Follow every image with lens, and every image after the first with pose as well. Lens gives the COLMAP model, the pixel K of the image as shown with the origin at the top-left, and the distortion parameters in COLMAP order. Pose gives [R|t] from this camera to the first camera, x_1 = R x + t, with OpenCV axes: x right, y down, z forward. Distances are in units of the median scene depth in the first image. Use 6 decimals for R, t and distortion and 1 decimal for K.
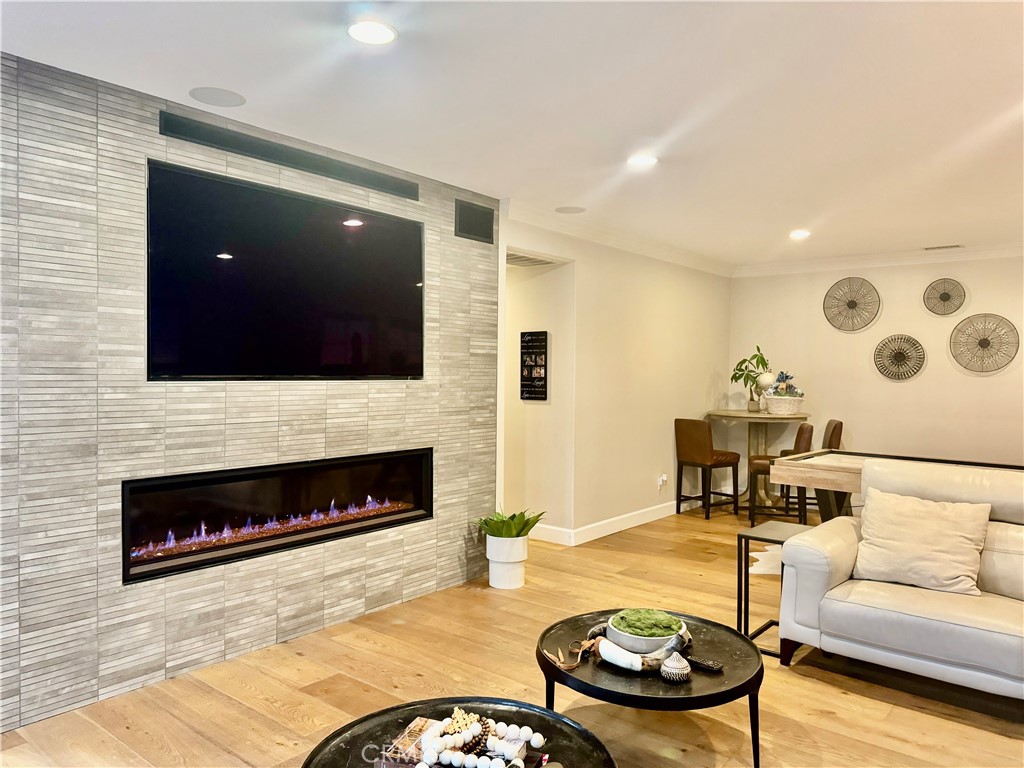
lens RADIAL K [[719.4, 0, 503.5], [0, 719.4, 384.6], [0, 0, 1]] dist [0.062567, -0.075432]
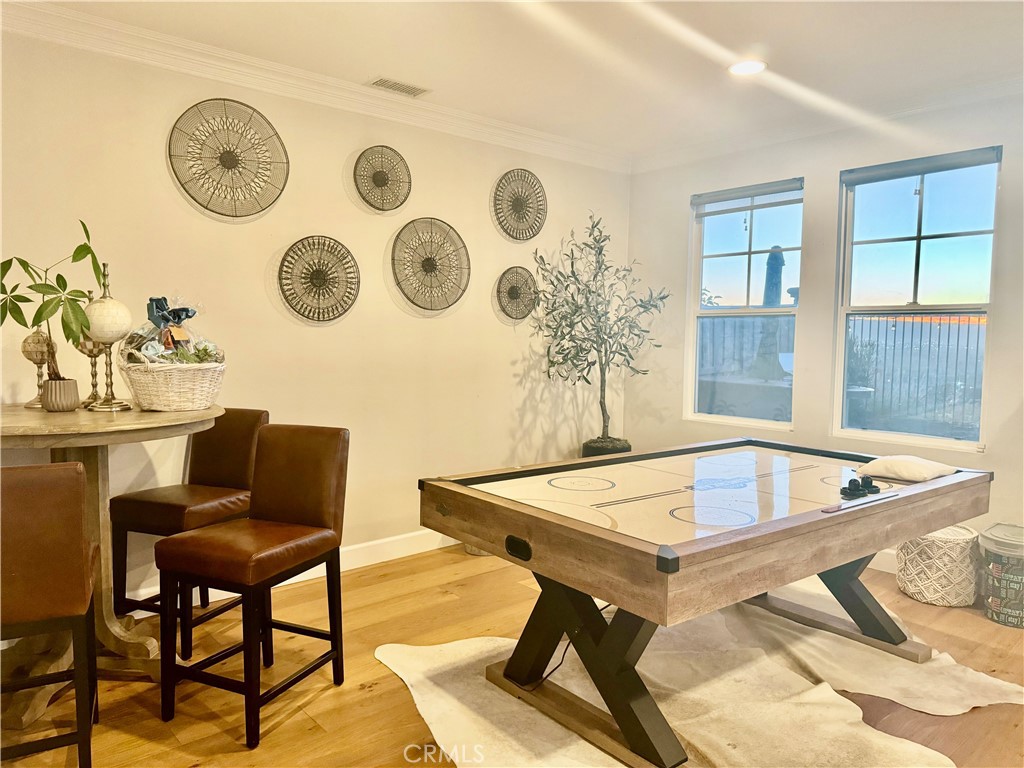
lens RADIAL K [[719.4, 0, 512.1], [0, 719.4, 383.0], [0, 0, 1]] dist [0.062567, -0.075432]
pose [[0.205143, -0.076884, 0.975708, 0.047686], [0.000926, 0.996925, 0.078361, -0.002935], [-0.978732, -0.015171, 0.204583, 0.749704]]
